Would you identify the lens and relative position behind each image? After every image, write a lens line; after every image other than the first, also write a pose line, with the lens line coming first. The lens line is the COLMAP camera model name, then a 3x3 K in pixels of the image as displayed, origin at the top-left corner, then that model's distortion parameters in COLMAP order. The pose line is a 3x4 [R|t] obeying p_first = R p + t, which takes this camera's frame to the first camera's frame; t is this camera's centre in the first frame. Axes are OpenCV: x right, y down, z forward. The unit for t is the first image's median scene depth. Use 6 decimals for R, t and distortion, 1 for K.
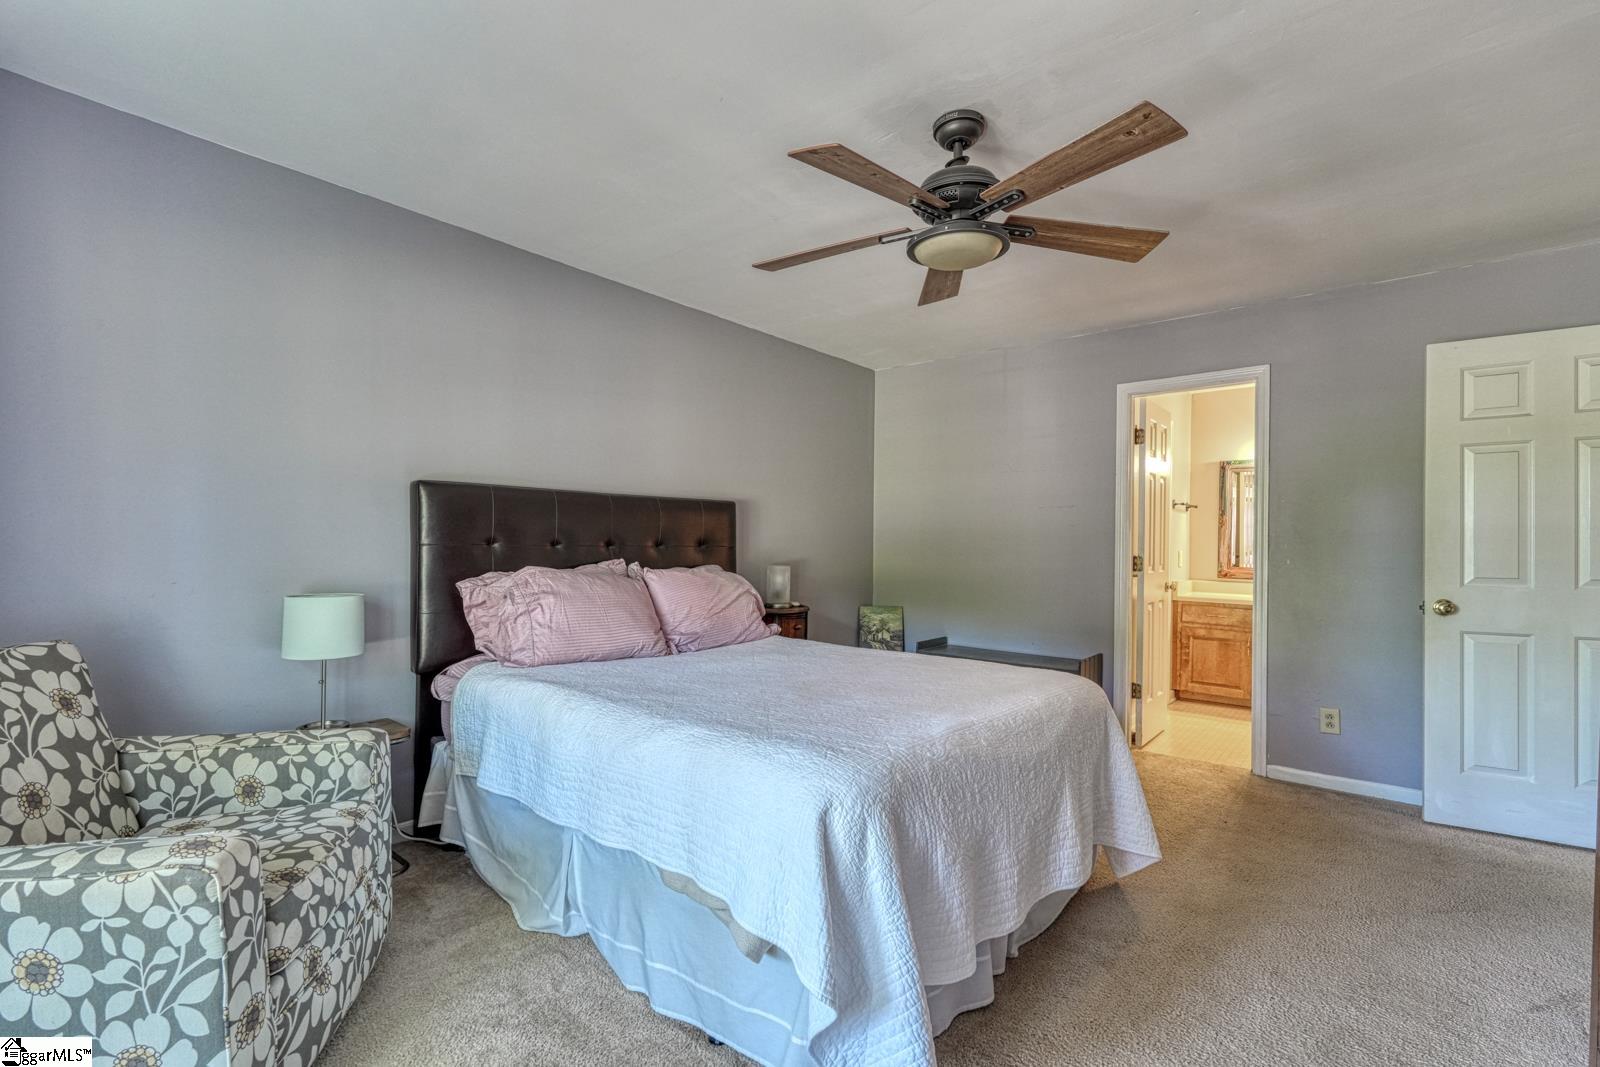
lens RADIAL K [[699.8, 0, 803.1], [0, 699.8, 532.4], [0, 0, 1]] dist [0.000490, 0.000426]
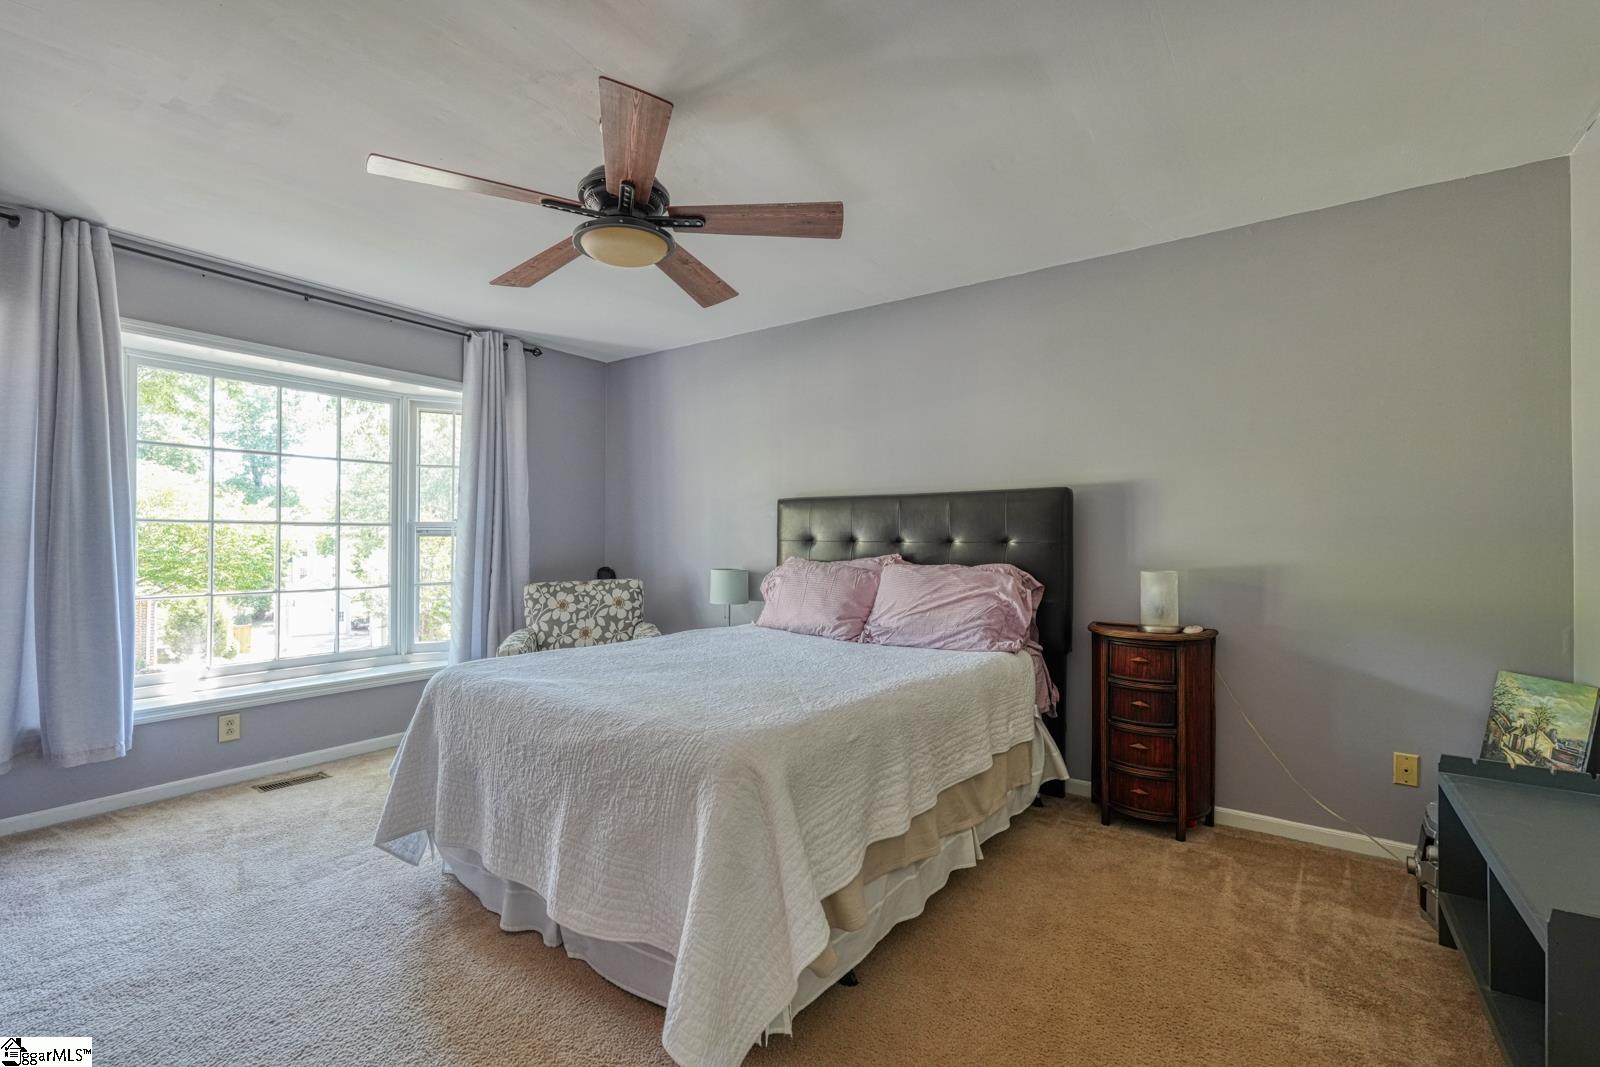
lens RADIAL K [[699.8, 0, 803.1], [0, 699.8, 532.4], [0, 0, 1]] dist [0.000490, 0.000426]
pose [[0.091656, -0.018699, -0.995615, 1.481364], [0.010767, 0.999784, -0.017786, 0.040122], [0.995733, -0.009090, 0.091837, 1.378929]]
